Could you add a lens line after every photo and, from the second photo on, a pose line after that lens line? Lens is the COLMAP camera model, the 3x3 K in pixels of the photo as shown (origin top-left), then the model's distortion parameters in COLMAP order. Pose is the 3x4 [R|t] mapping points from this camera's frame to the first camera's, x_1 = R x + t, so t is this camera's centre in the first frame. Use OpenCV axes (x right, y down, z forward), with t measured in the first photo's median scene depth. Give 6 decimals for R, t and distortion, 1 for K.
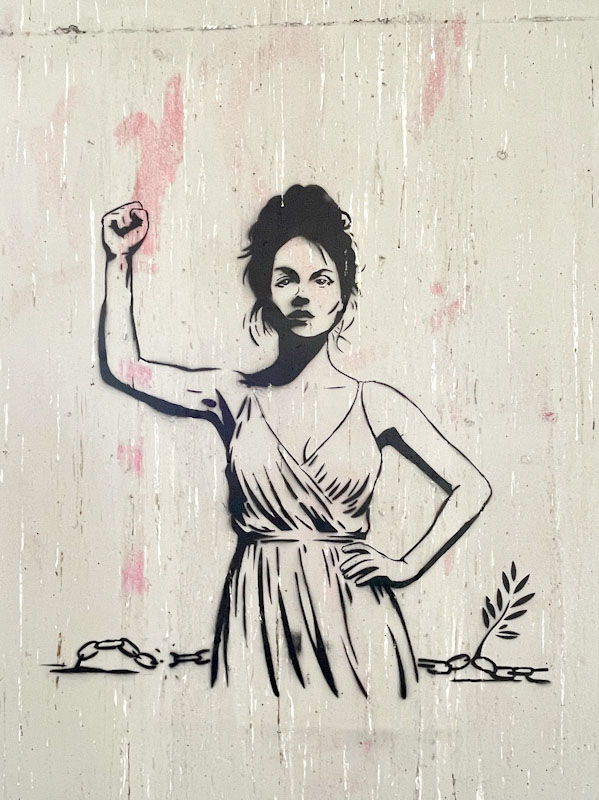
lens RADIAL K [[489.8, 0, 298.4], [0, 489.8, 404.1], [0, 0, 1]] dist [-0.045620, -0.001937]
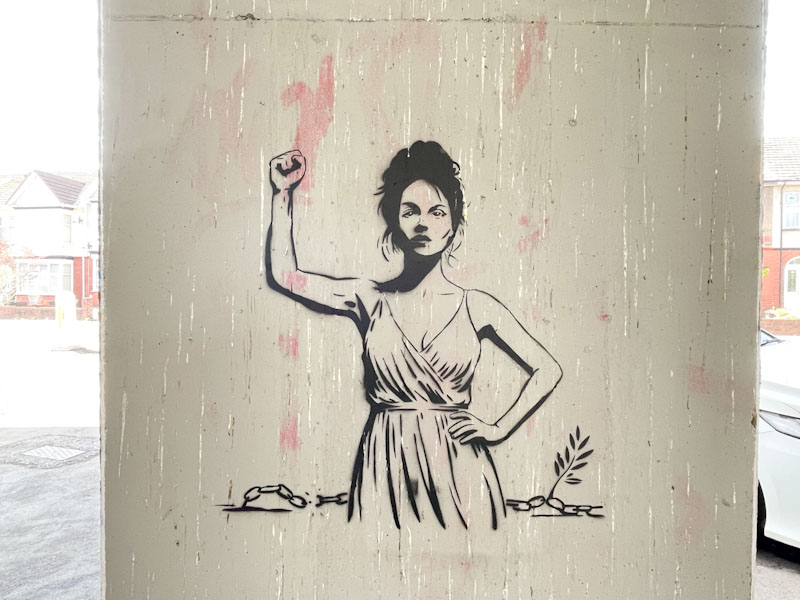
lens RADIAL K [[489.8, 0, 399.1], [0, 489.8, 297.3], [0, 0, 1]] dist [-0.045620, -0.001937]
pose [[0.999365, 0.014776, -0.032409, -0.009638], [-0.015551, 0.999596, -0.023783, 0.008828], [0.032045, 0.024272, 0.999192, -0.326614]]
